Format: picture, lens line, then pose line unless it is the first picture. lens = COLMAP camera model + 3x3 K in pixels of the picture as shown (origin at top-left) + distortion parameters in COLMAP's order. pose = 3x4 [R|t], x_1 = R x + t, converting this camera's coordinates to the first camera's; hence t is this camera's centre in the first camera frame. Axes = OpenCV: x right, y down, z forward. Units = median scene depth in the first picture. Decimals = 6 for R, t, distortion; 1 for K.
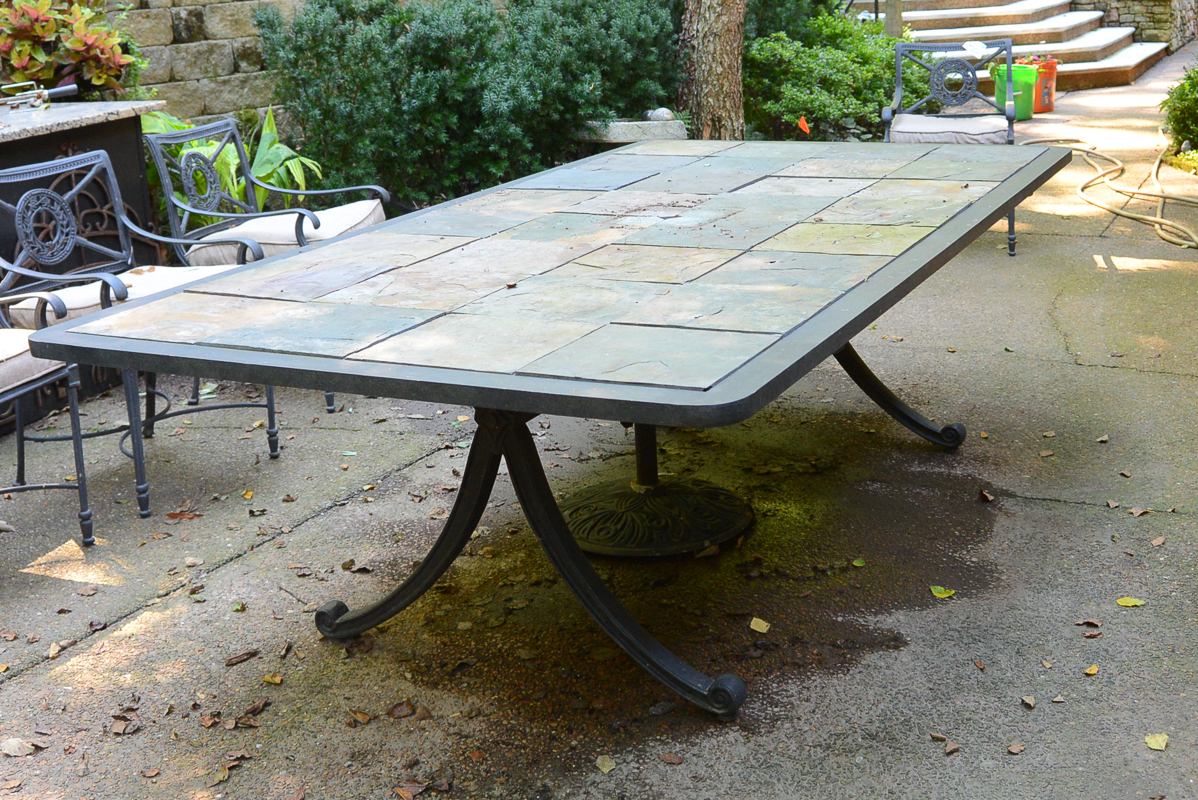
lens RADIAL K [[1531.2, 0, 619.6], [0, 1531.2, 300.7], [0, 0, 1]] dist [-0.137160, -0.002340]
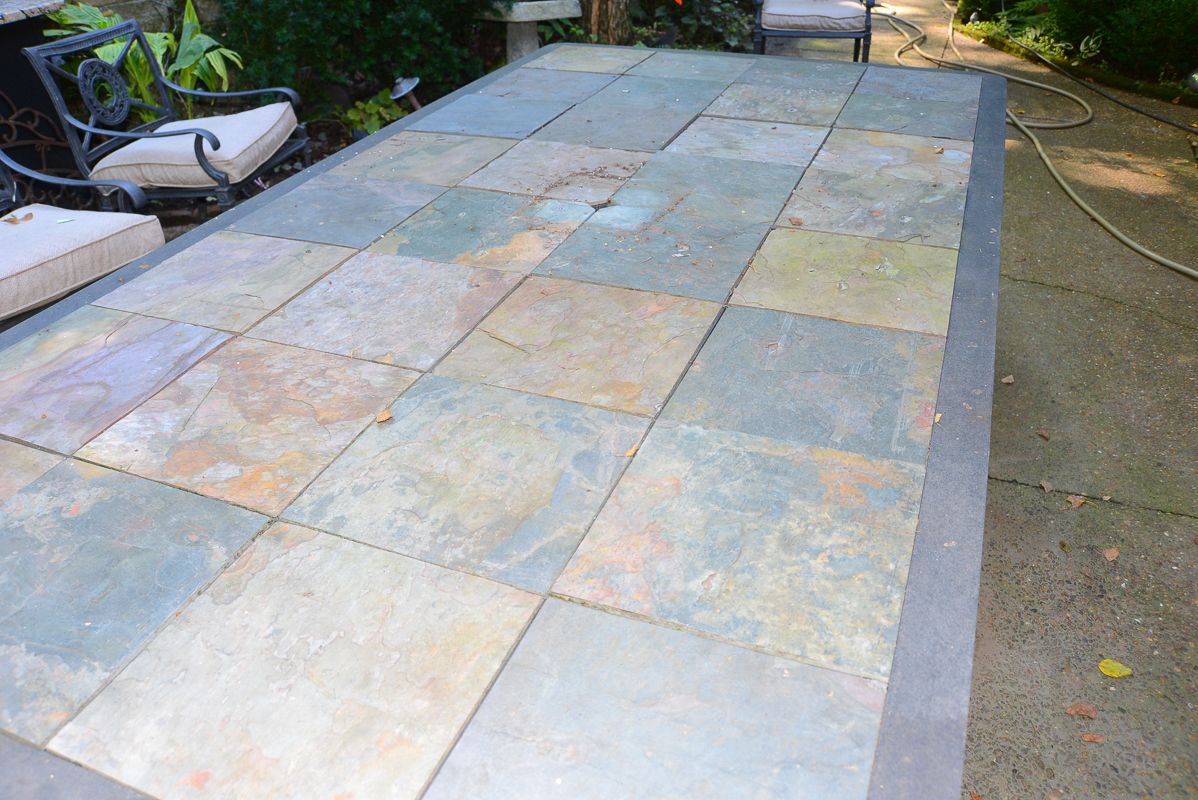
lens RADIAL K [[942.0, 0, 593.2], [0, 942.0, 400.7], [0, 0, 1]] dist [-0.161620, 0.116377]
pose [[0.996782, -0.023394, 0.076677, -0.011102], [-0.003386, 0.943332, 0.331832, -0.119422], [-0.080095, -0.331024, 0.940217, 0.510132]]
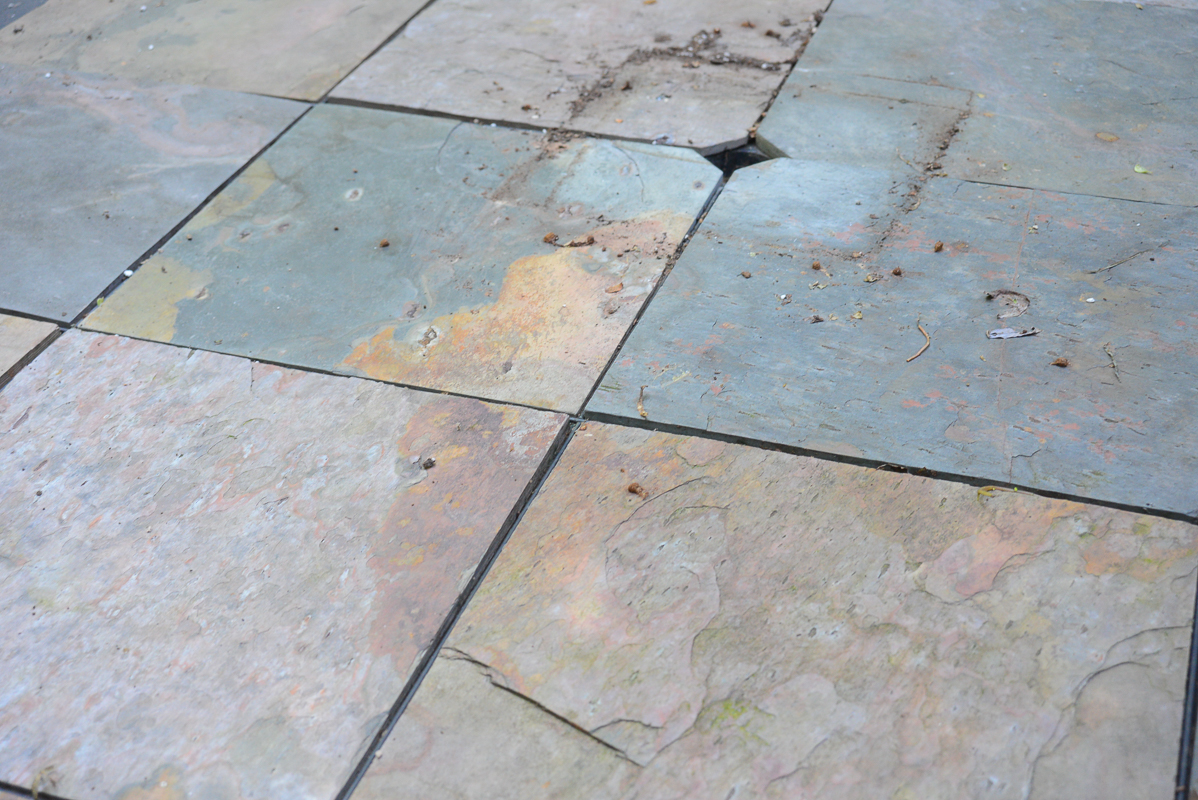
lens RADIAL K [[1718.4, 0, 592.3], [0, 1718.4, 402.9], [0, 0, 1]] dist [0.006801, 0.045249]
pose [[0.992908, -0.056520, 0.104587, -0.030682], [0.015251, 0.933043, 0.359441, -0.127617], [-0.117900, -0.355297, 0.927288, 0.685404]]
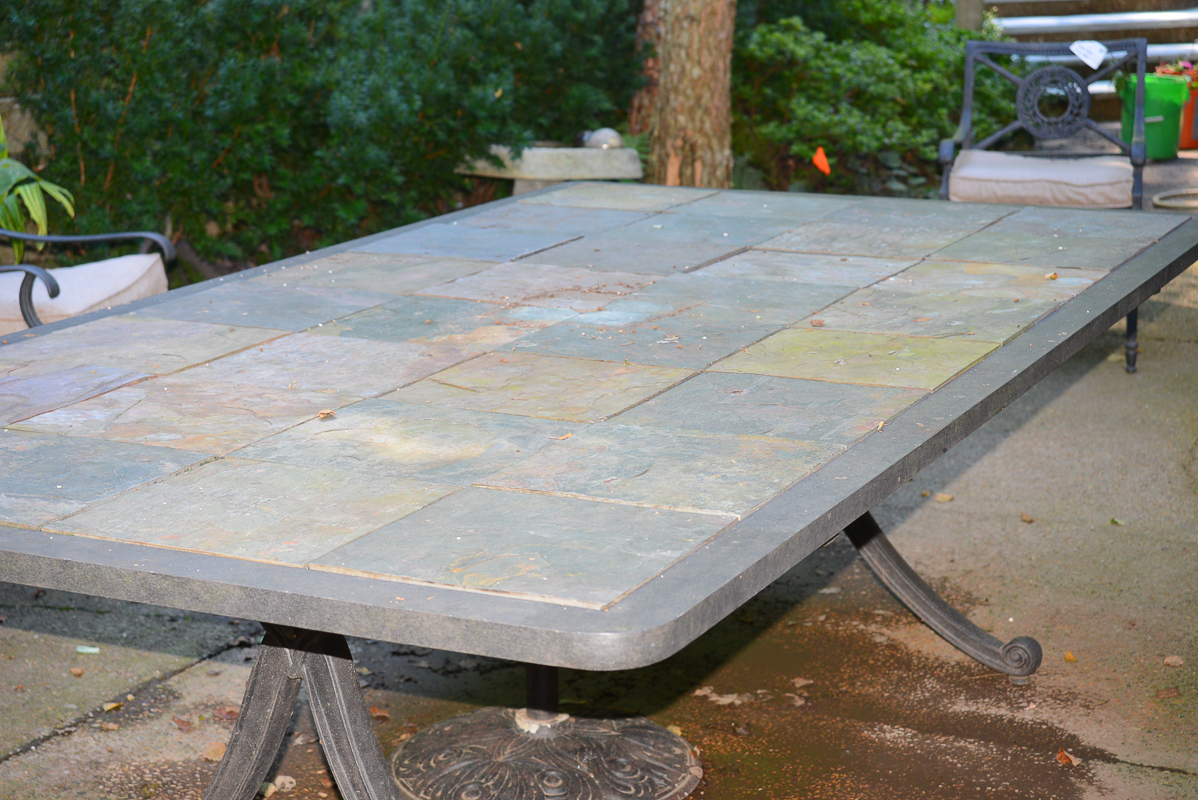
lens RADIAL K [[2264.5, 0, 599.0], [0, 2264.5, 400.0], [0, 0, 1]] dist [0.080765, 0.065584]
pose [[0.999093, 0.037927, 0.019352, 0.019849], [-0.037924, 0.999280, -0.000544, -0.016186], [-0.019359, -0.000190, 0.999813, 0.041285]]
